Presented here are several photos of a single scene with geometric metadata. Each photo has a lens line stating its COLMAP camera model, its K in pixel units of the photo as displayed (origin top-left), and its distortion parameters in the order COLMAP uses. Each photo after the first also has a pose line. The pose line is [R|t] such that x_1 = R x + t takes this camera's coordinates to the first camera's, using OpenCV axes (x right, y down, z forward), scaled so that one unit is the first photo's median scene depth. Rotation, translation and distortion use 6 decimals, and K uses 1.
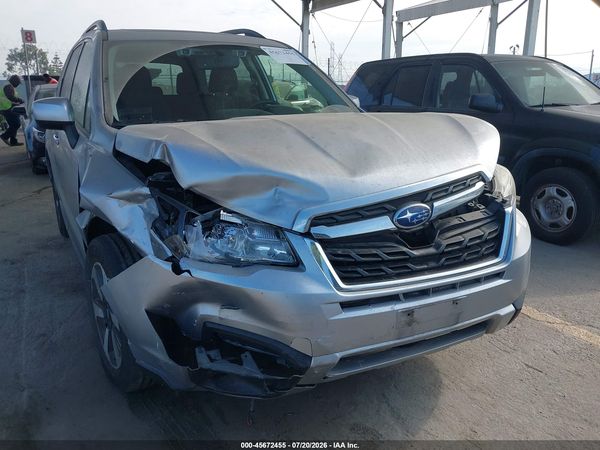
lens RADIAL K [[472.2, 0, 292.0], [0, 472.2, 224.1], [0, 0, 1]] dist [-0.027810, -0.002443]
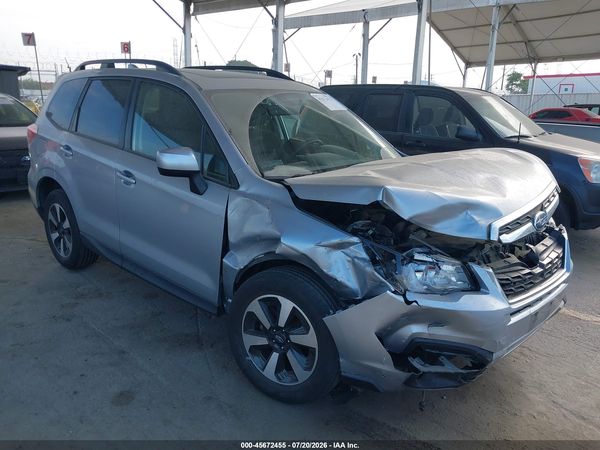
lens RADIAL K [[465.8, 0, 300.0], [0, 465.8, 225.0], [0, 0, 1]] dist [0.038028, -0.067542]
pose [[0.954337, -0.051169, 0.294318, -0.775554], [0.049800, 0.998685, 0.012150, -0.126946], [-0.294553, 0.003062, 0.955630, -0.153017]]
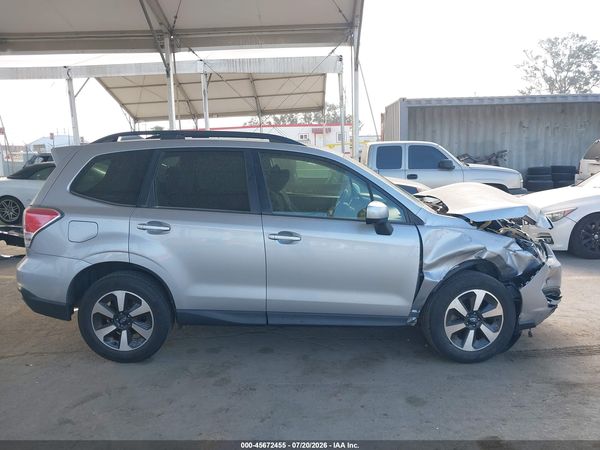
lens RADIAL K [[448.7, 0, 300.0], [0, 448.7, 225.0], [0, 0, 1]] dist [-0.008894, -0.004800]
pose [[0.527210, -0.143308, 0.837563, -2.355905], [0.234300, 0.971982, 0.018825, -0.380134], [-0.816794, 0.186317, 0.546016, 0.639559]]
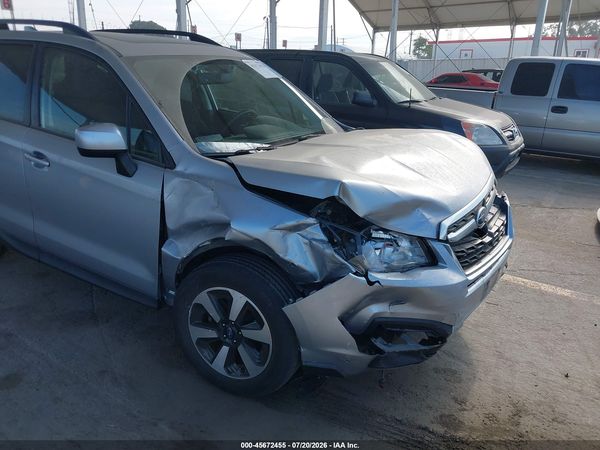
lens RADIAL K [[472.2, 0, 292.0], [0, 472.2, 224.1], [0, 0, 1]] dist [-0.027810, -0.002443]
pose [[0.890651, -0.123225, 0.437672, -0.824530], [0.093795, 0.991665, 0.088331, -0.162358], [-0.444909, -0.037620, 0.894786, -0.032811]]
